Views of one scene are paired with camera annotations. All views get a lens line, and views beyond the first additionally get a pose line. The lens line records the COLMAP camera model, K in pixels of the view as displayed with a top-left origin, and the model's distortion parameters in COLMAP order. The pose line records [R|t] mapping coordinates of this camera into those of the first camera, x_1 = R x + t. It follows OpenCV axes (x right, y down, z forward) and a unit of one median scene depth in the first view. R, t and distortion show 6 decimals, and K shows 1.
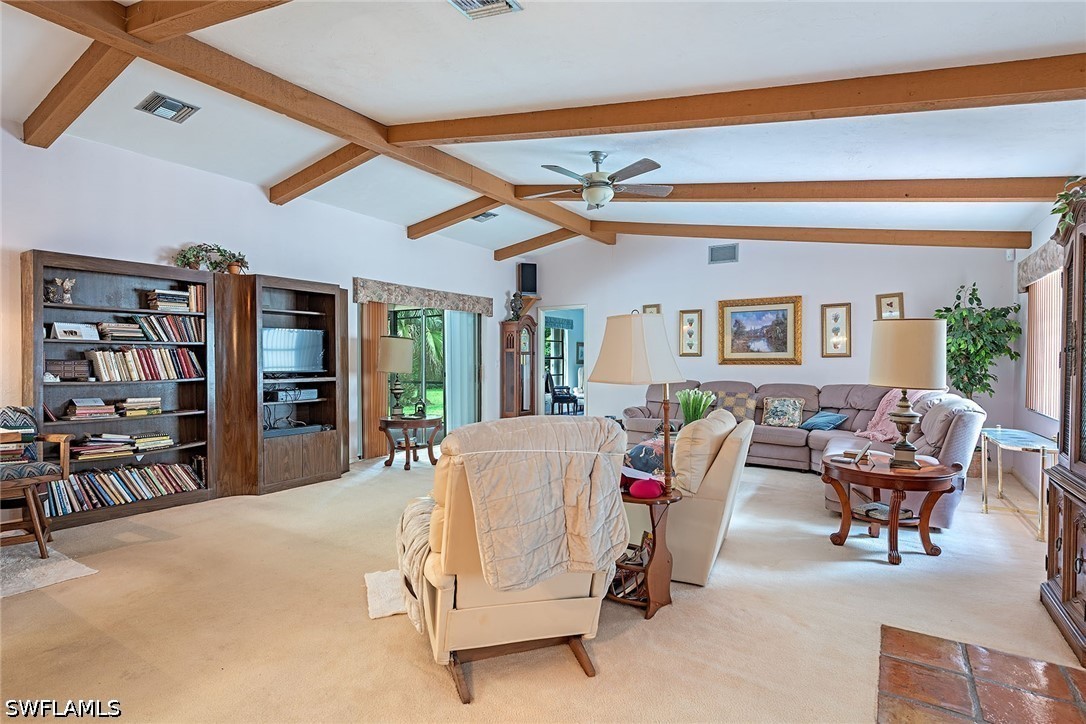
lens RADIAL K [[544.5, 0, 541.5], [0, 544.5, 361.9], [0, 0, 1]] dist [0.002022, 0.000142]
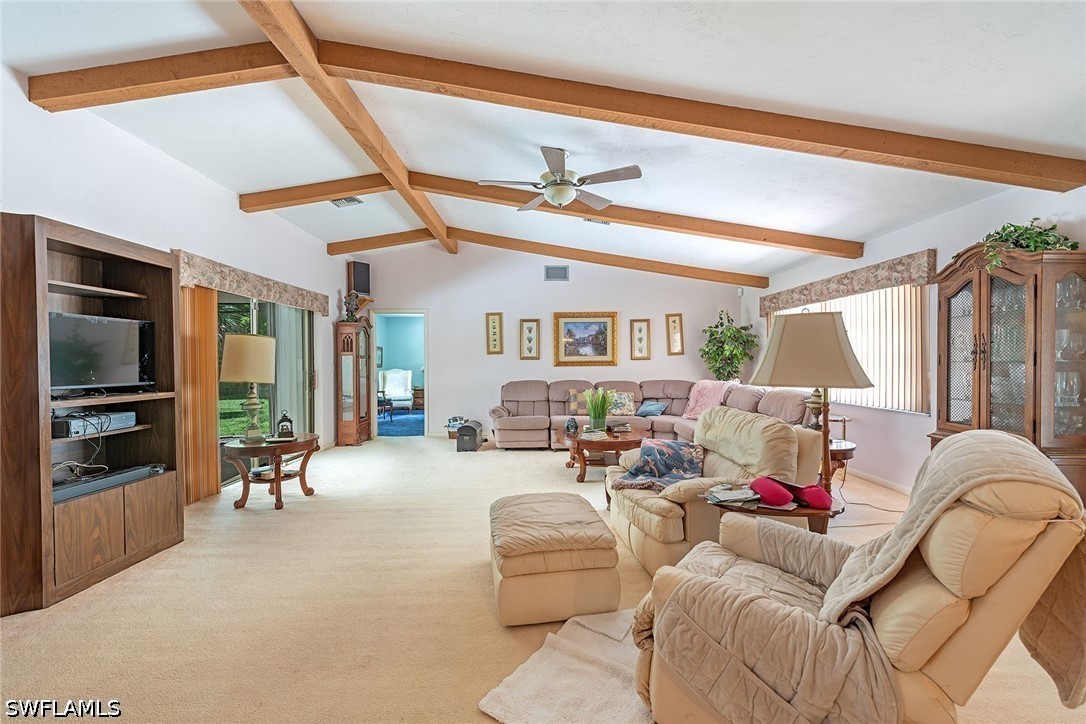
lens RADIAL K [[441.1, 0, 545.9], [0, 441.1, 363.2], [0, 0, 1]] dist [-0.001122, -0.000884]
pose [[0.831611, -0.008085, 0.555300, -0.234352], [0.009986, 0.999950, -0.000396, -0.001934], [-0.555269, 0.005875, 0.831650, 0.230771]]
